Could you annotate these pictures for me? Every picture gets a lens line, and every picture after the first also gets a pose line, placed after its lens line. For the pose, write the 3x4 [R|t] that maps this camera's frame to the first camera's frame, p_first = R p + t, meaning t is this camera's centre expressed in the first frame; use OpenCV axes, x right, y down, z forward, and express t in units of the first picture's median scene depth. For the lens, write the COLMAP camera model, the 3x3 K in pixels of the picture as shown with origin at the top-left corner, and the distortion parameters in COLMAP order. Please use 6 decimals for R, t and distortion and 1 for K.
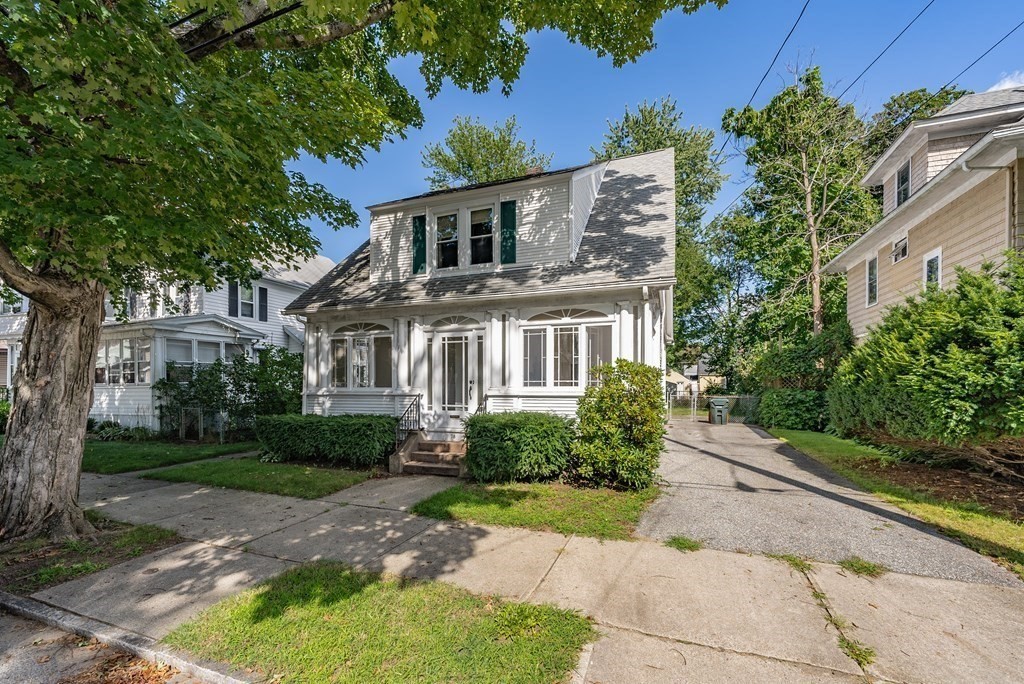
lens RADIAL K [[428.2, 0, 512.1], [0, 428.2, 392.0], [0, 0, 1]] dist [0.003253, -0.001476]
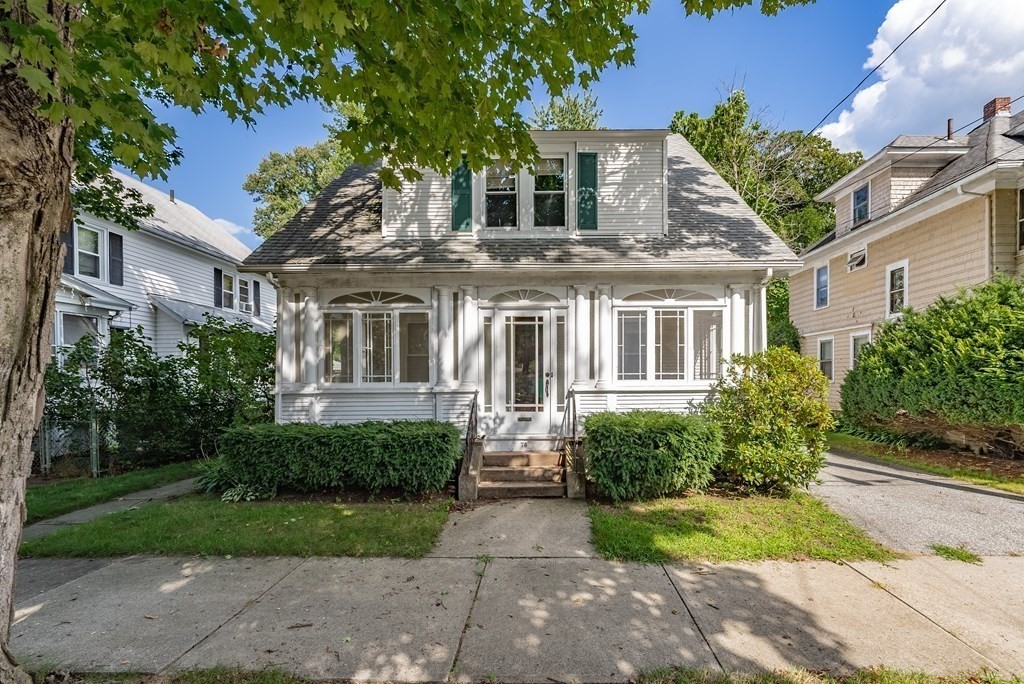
lens RADIAL K [[428.2, 0, 458.8], [0, 428.2, 391.2], [0, 0, 1]] dist [0.003253, -0.001476]
pose [[0.936356, -0.011592, 0.350861, -0.528520], [0.010244, 0.999931, 0.005699, 0.000965], [-0.350903, -0.001742, 0.936410, 0.320567]]
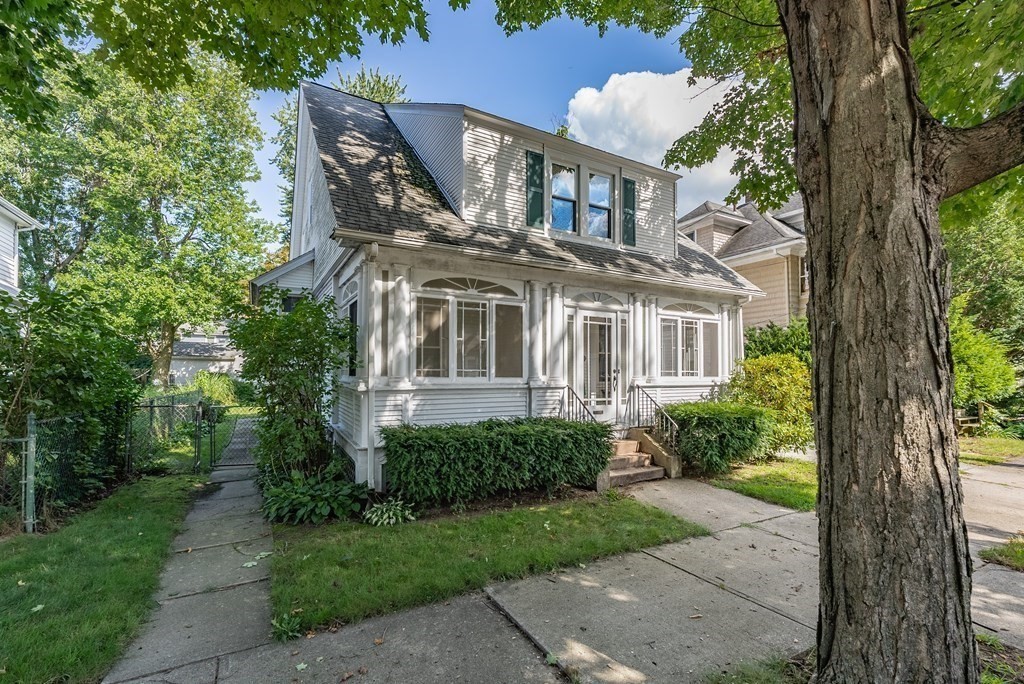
lens RADIAL K [[455.7, 0, 523.1], [0, 455.7, 370.6], [0, 0, 1]] dist [0.001035, 0.000258]
pose [[0.639392, 0.012503, 0.768780, -0.931115], [0.009277, 0.999670, -0.023974, -0.003897], [-0.768825, 0.022461, 0.639064, 0.553985]]
